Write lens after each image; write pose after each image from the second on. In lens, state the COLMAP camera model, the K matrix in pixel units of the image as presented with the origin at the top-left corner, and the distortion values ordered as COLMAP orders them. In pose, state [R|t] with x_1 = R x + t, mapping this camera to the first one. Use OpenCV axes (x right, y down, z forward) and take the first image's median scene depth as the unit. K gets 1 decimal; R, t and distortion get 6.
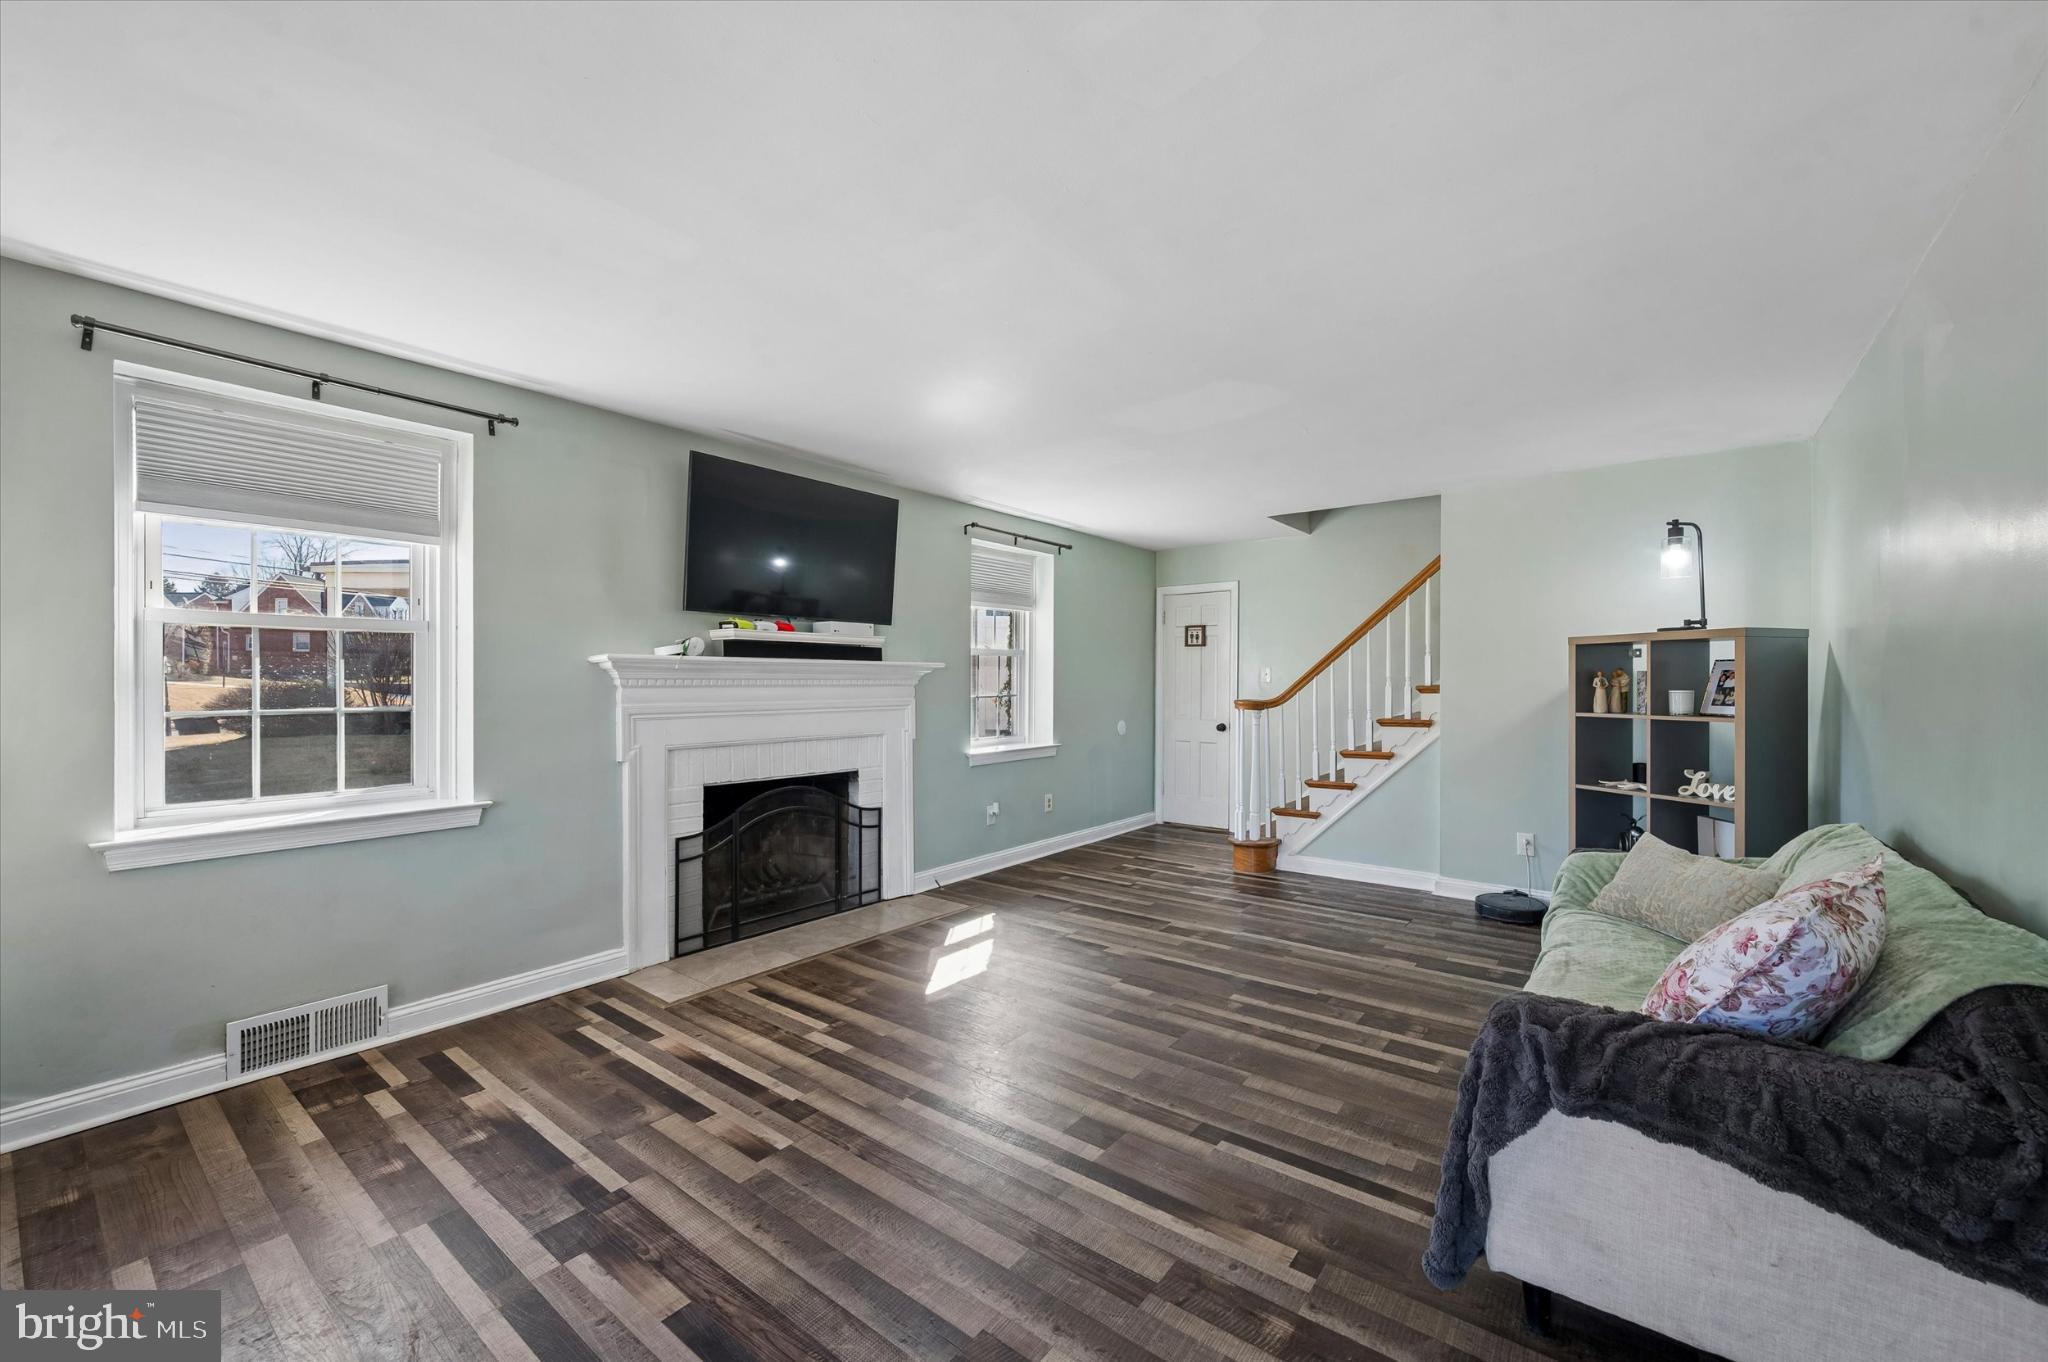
lens RADIAL K [[801.8, 0, 1024.0], [0, 801.8, 681.0], [0, 0, 1]] dist [0.001294, 0.000098]
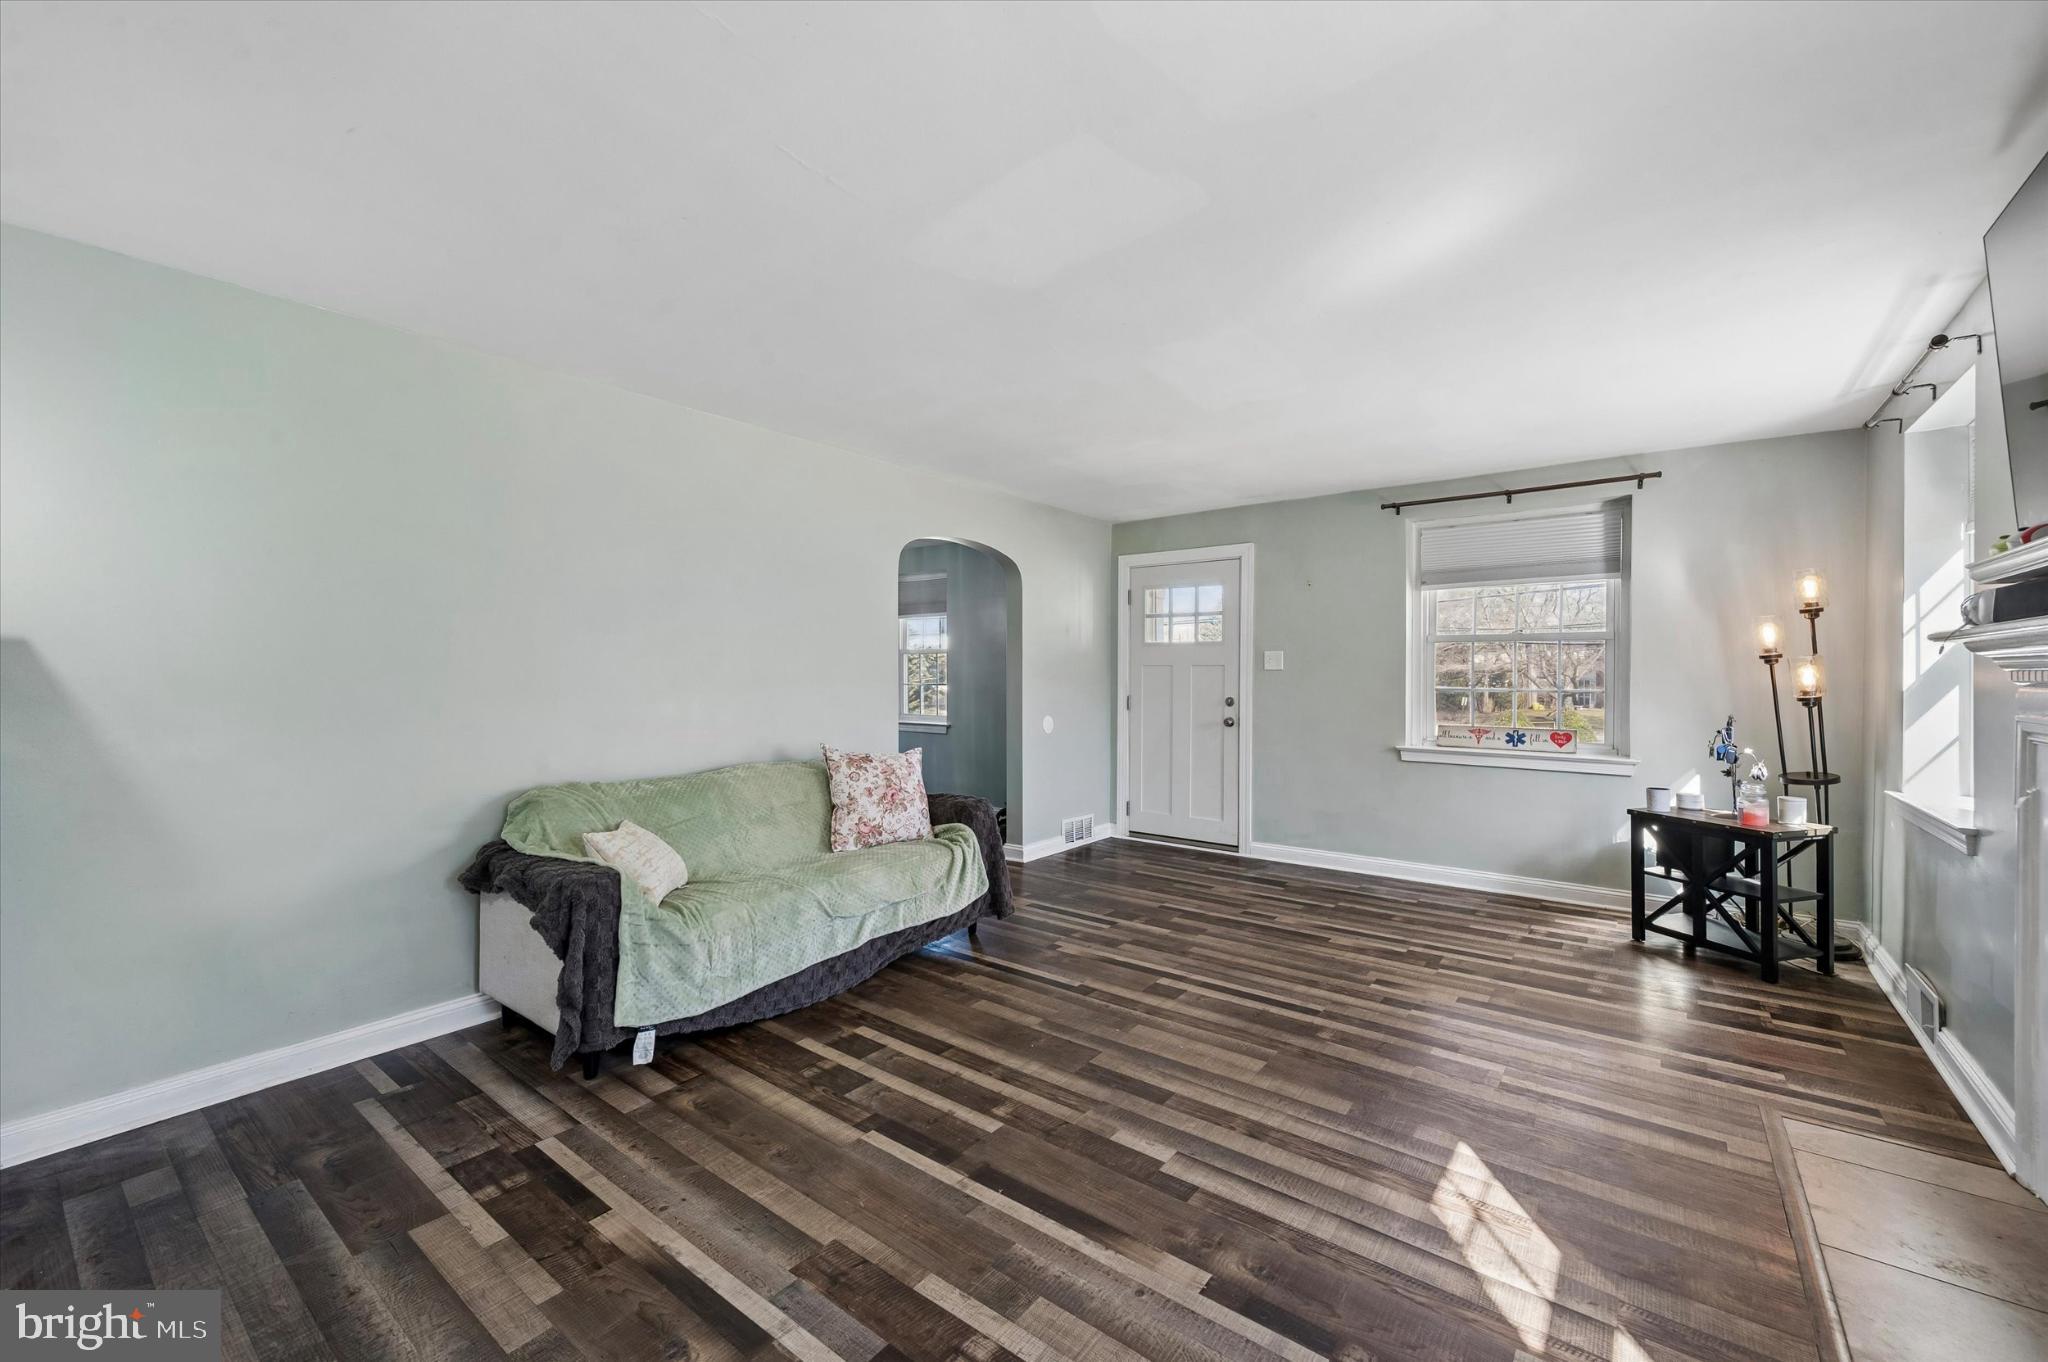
lens RADIAL K [[834.1, 0, 1000.7], [0, 834.1, 677.2], [0, 0, 1]] dist [0.000882, 0.000064]
pose [[-0.999823, -0.000435, 0.018836, 0.210038], [-0.000353, 0.999990, 0.004375, 0.000526], [-0.018837, 0.004367, -0.999813, 1.485365]]
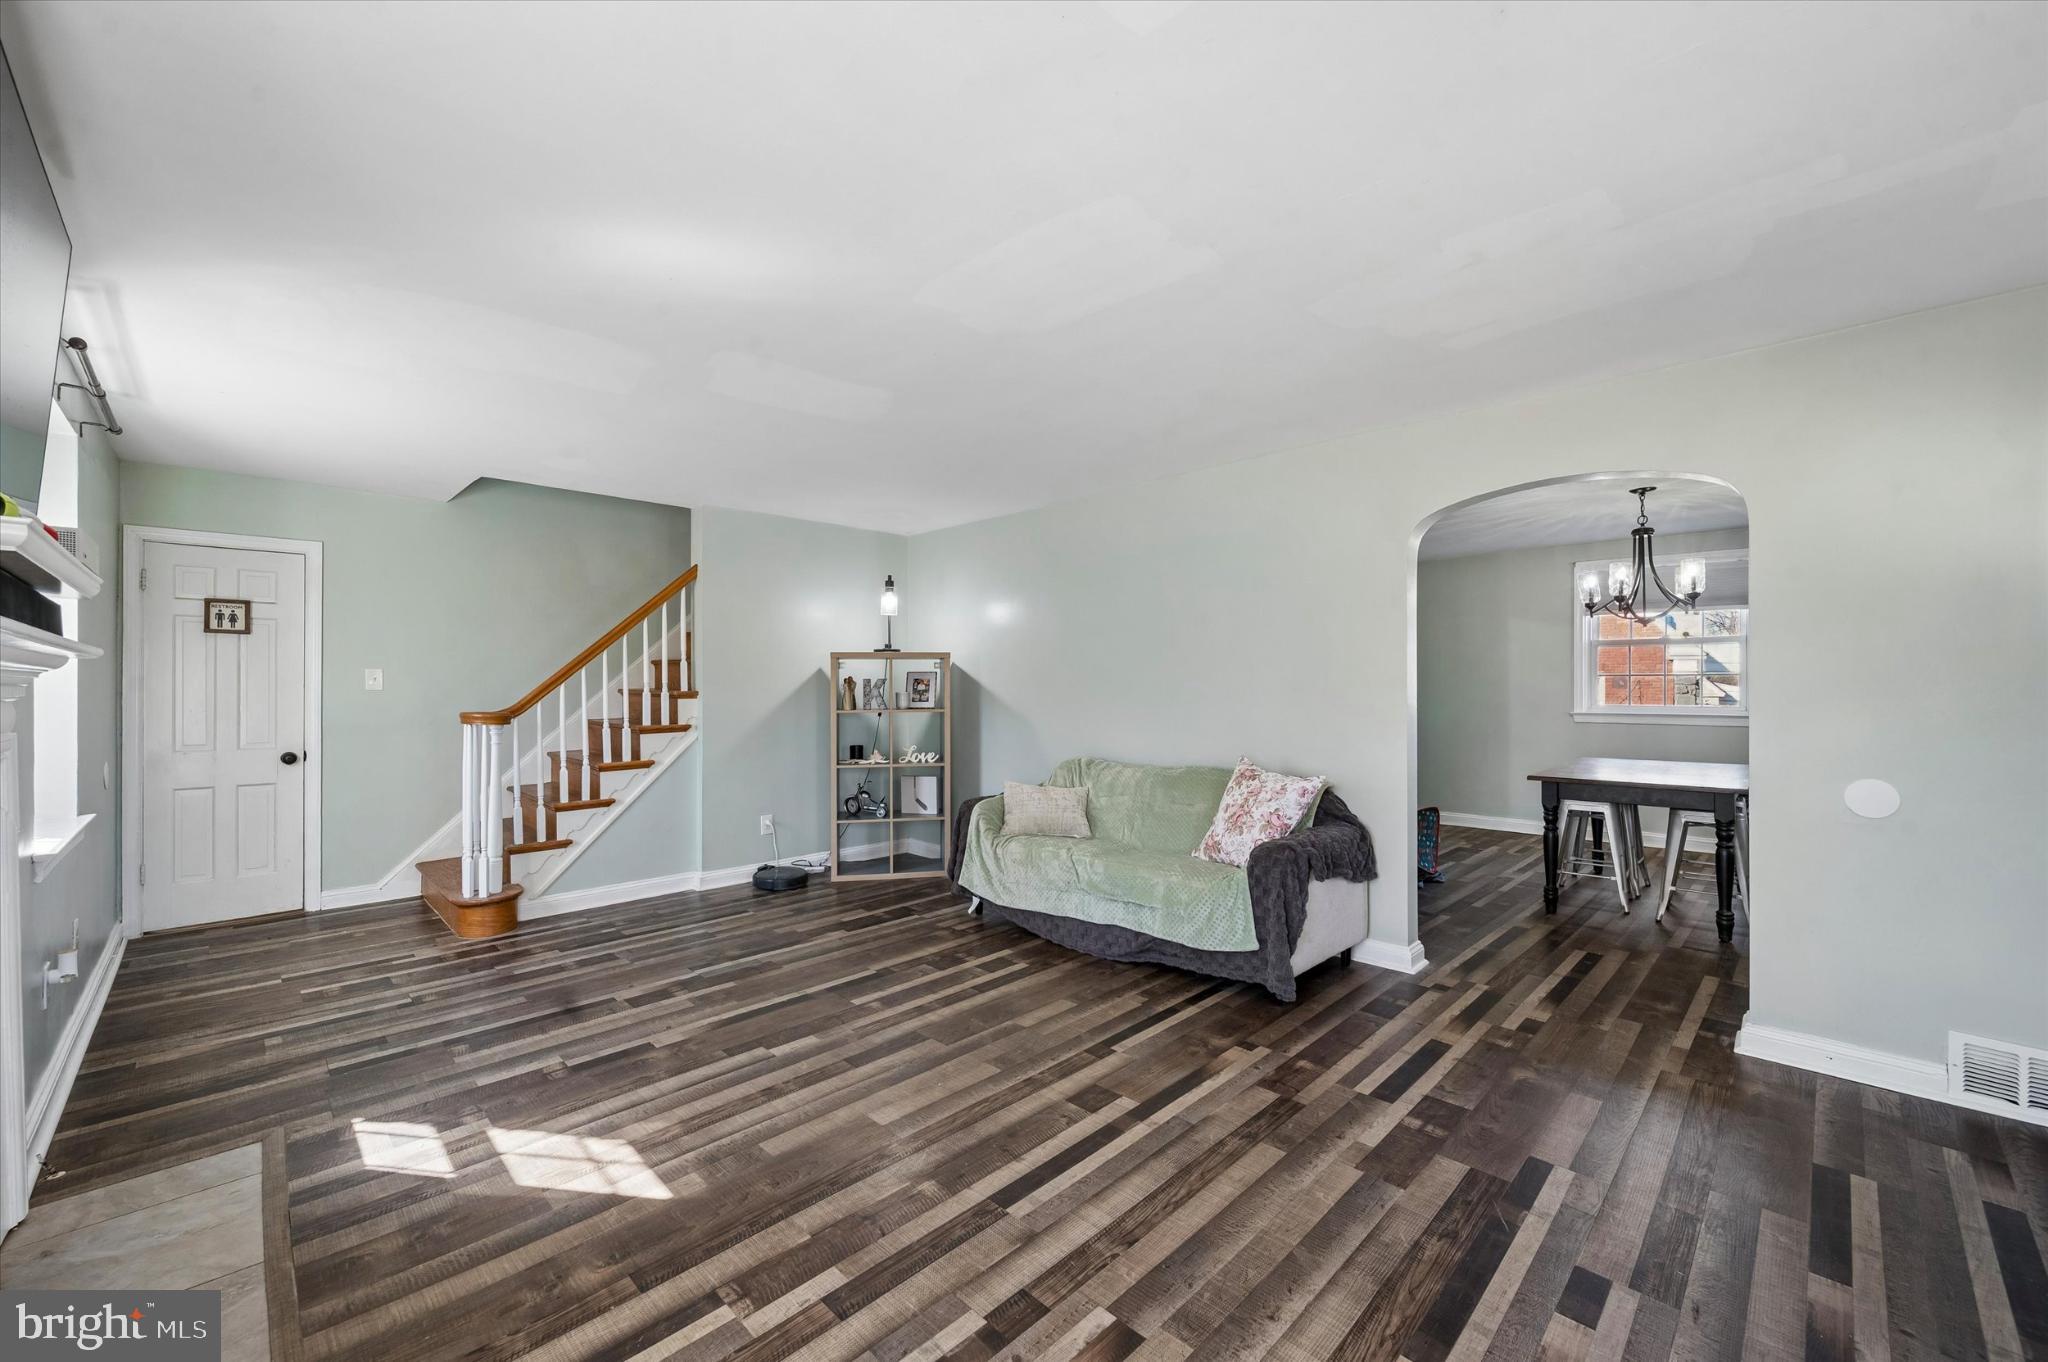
lens RADIAL K [[801.8, 0, 1024.0], [0, 801.8, 681.0], [0, 0, 1]] dist [0.001294, 0.000098]
pose [[0.135822, 0.005074, 0.990720, -0.605909], [0.003615, 0.999978, -0.005617, -0.000315], [-0.990727, 0.004345, 0.135801, 0.565051]]
